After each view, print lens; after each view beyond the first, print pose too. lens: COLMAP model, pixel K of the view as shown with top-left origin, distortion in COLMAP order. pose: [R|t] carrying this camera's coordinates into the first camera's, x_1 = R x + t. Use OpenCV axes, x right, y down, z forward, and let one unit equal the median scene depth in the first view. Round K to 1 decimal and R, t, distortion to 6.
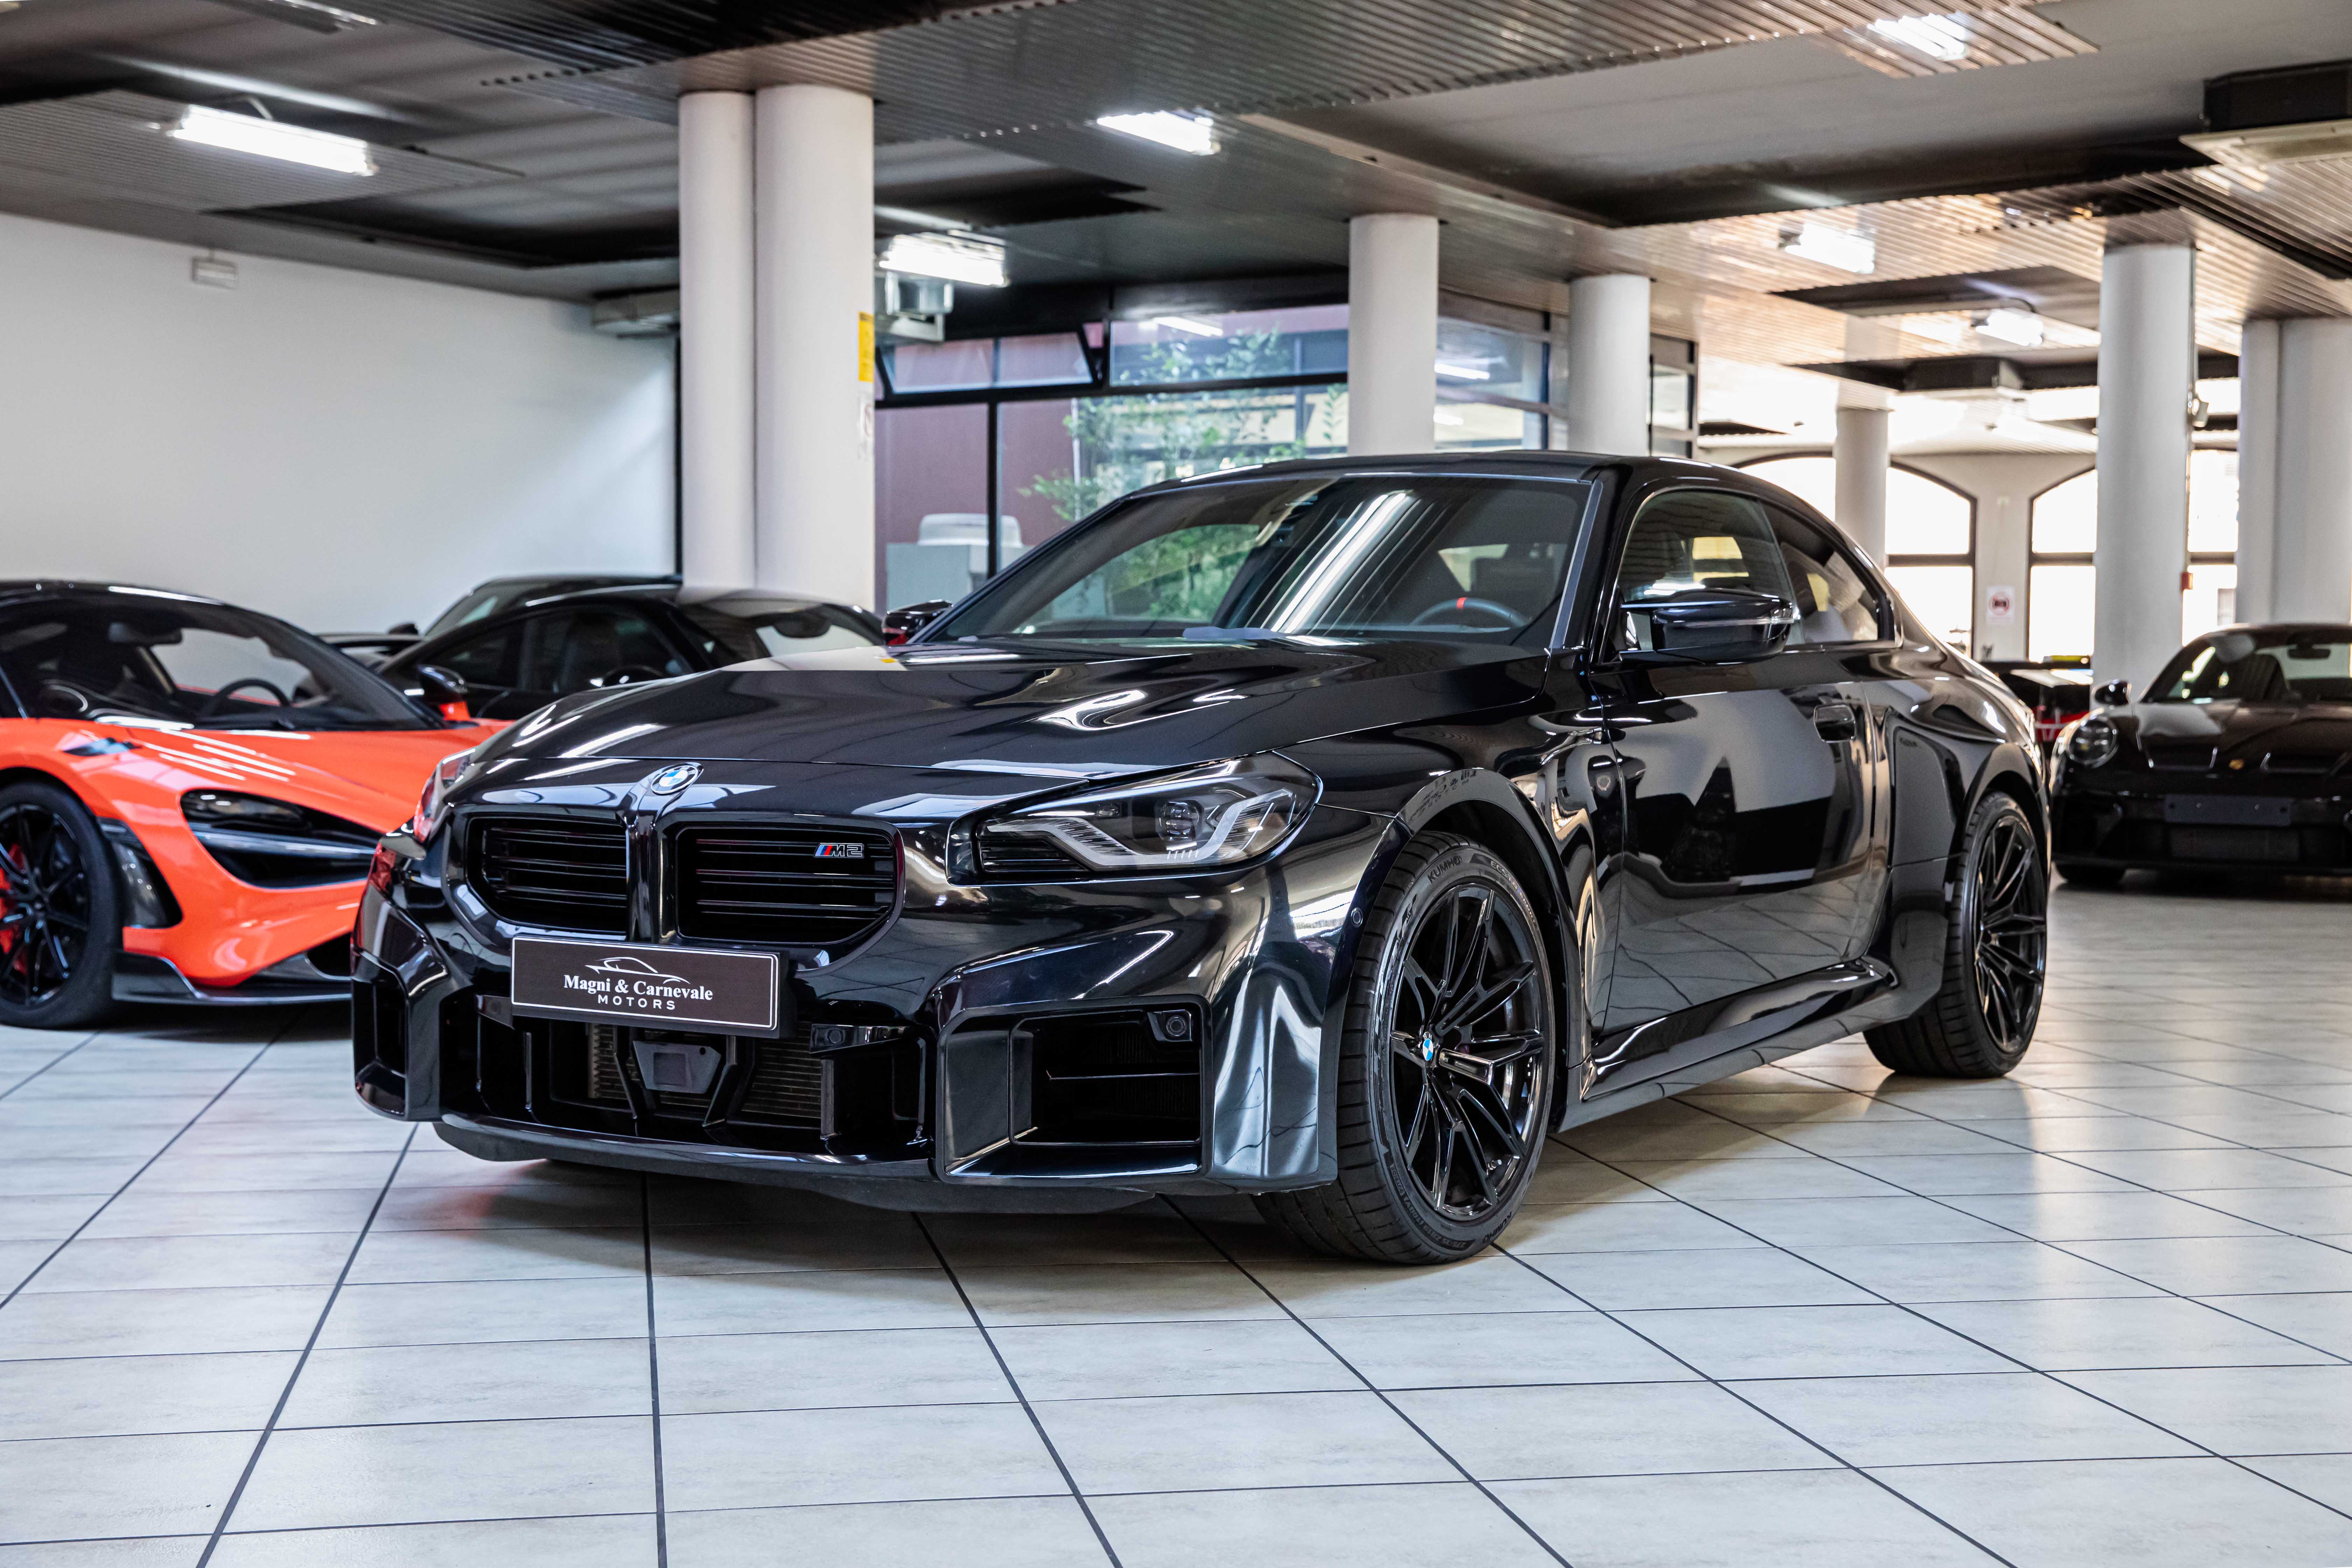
lens RADIAL K [[2992.4, 0, 1176.0], [0, 2992.4, 784.0], [0, 0, 1]] dist [0.094316, 0.001608]
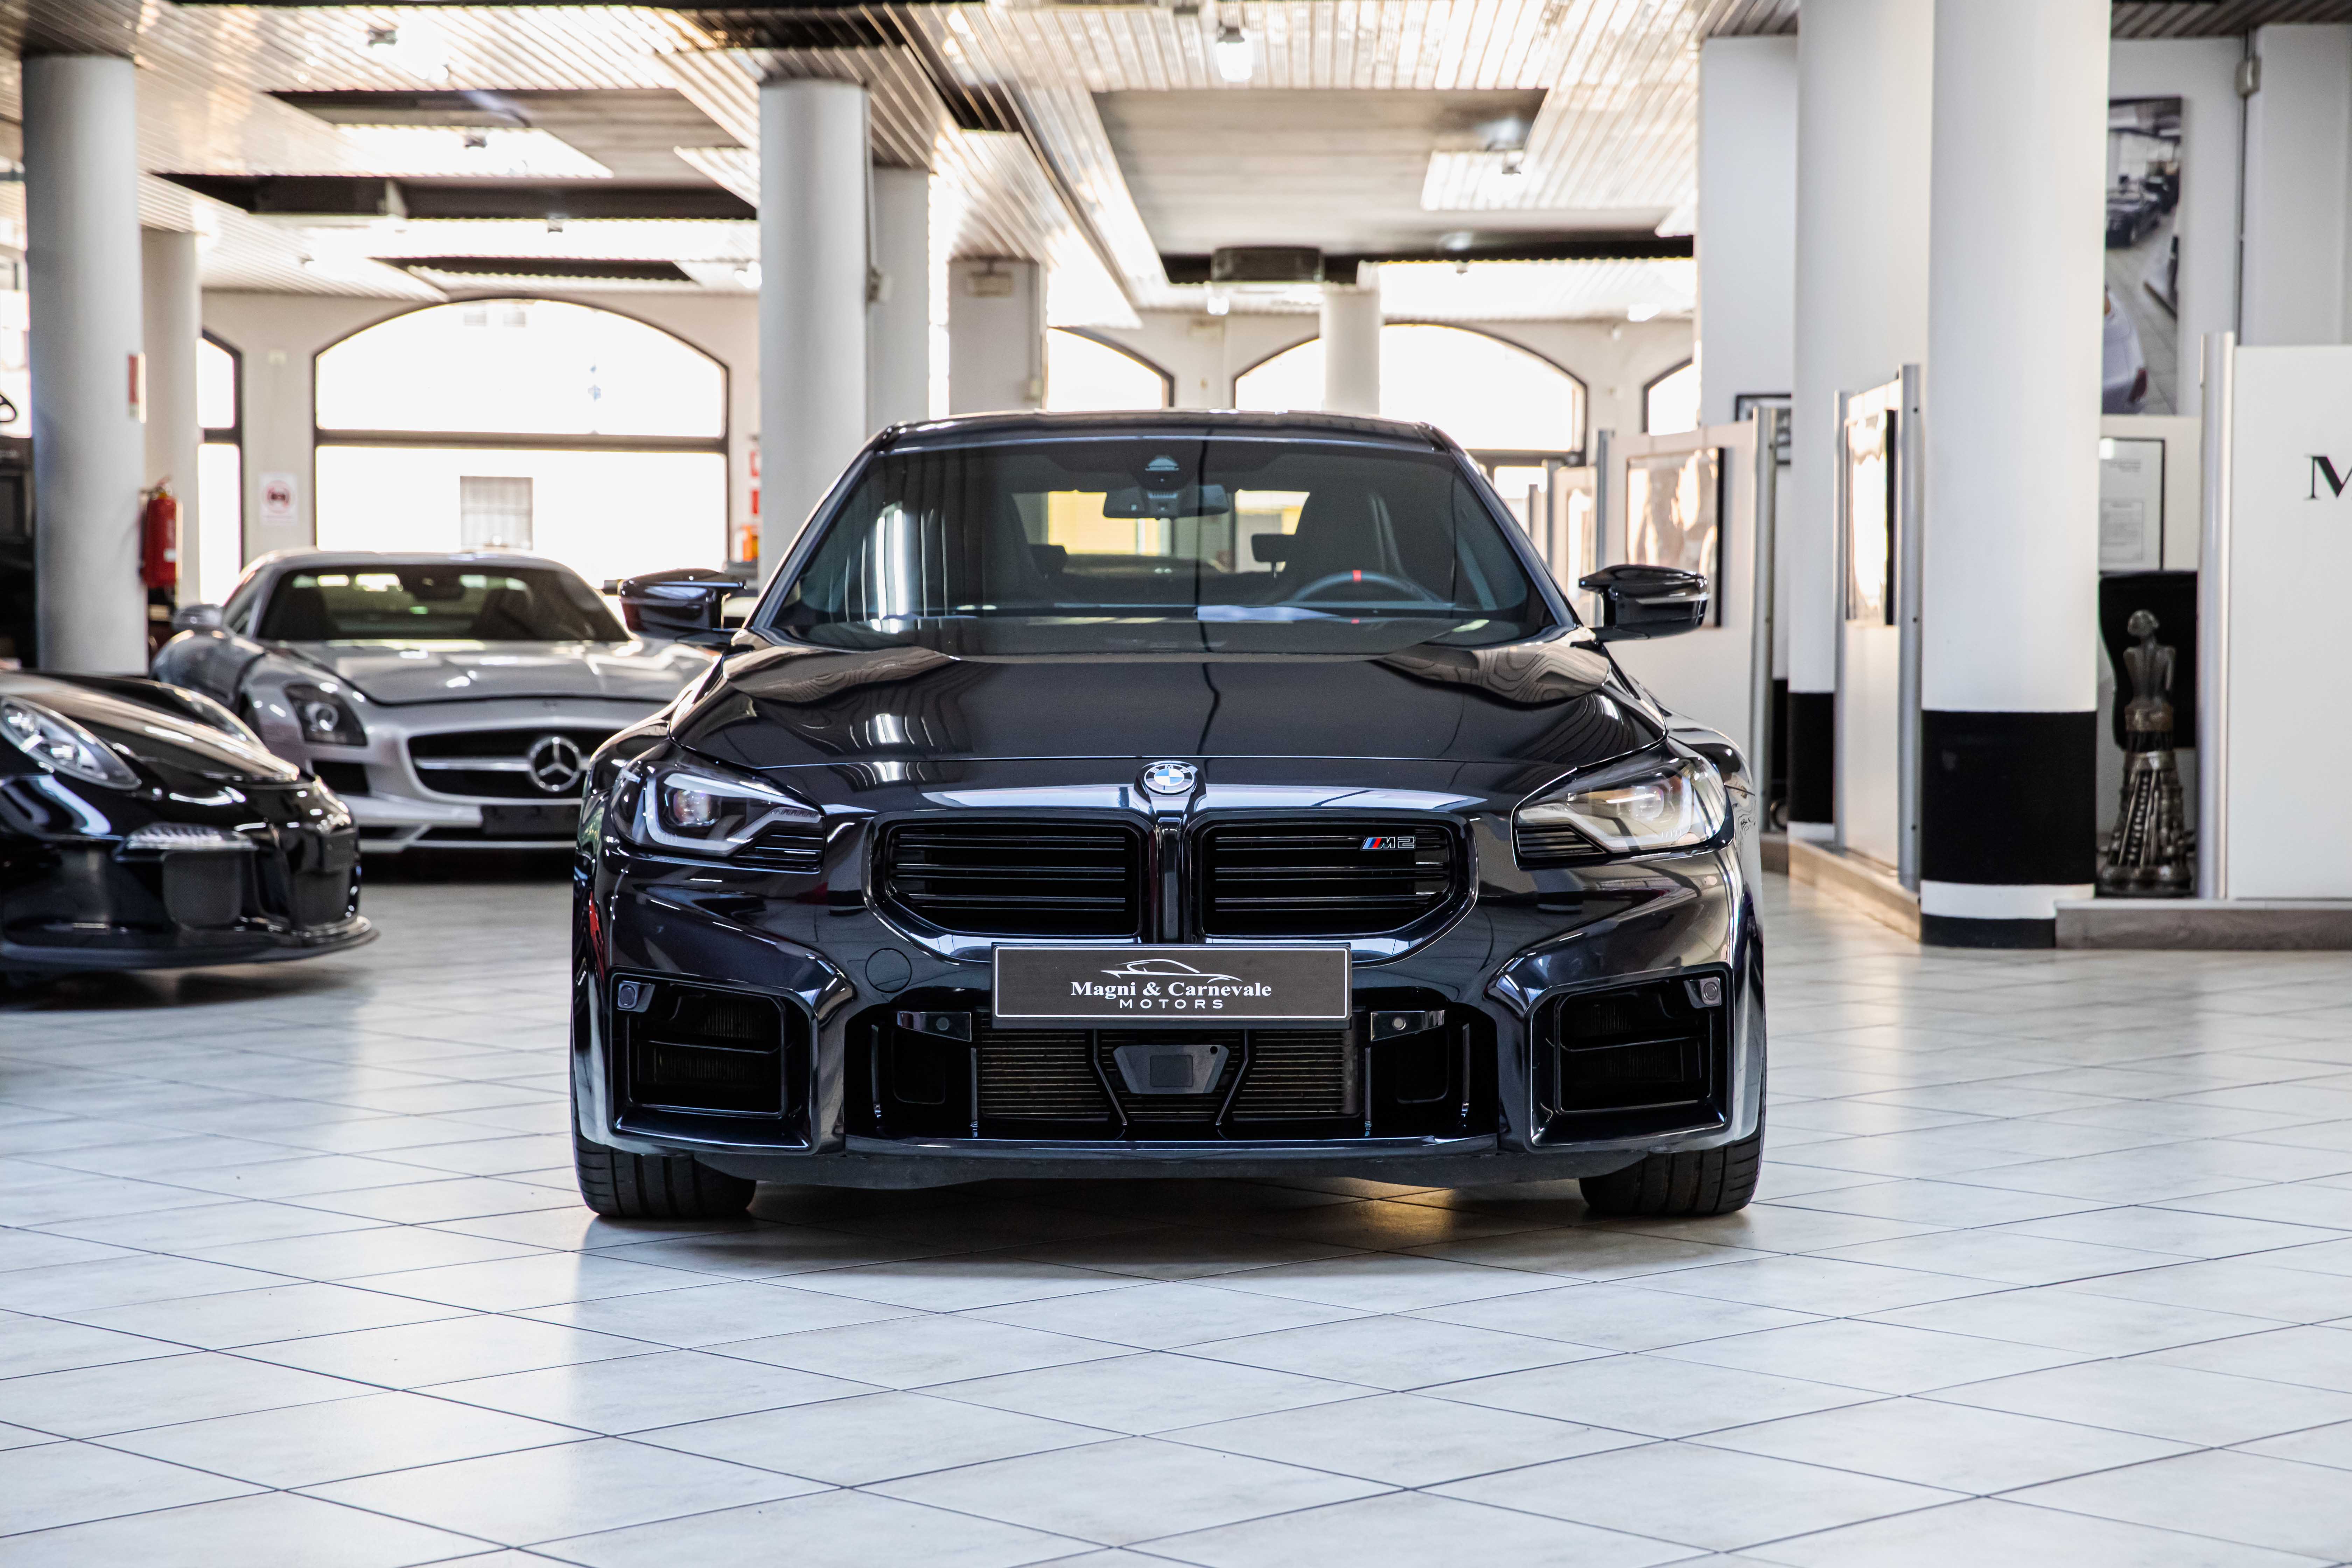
lens RADIAL K [[4385.0, 0, 1176.0], [0, 4385.0, 784.0], [0, 0, 1]] dist [0.217059, 0.107565]
pose [[0.841063, -0.029752, 0.540118, -0.273006], [0.024047, 0.999556, 0.017613, -0.007260], [-0.540402, -0.001826, 0.841405, -0.062866]]
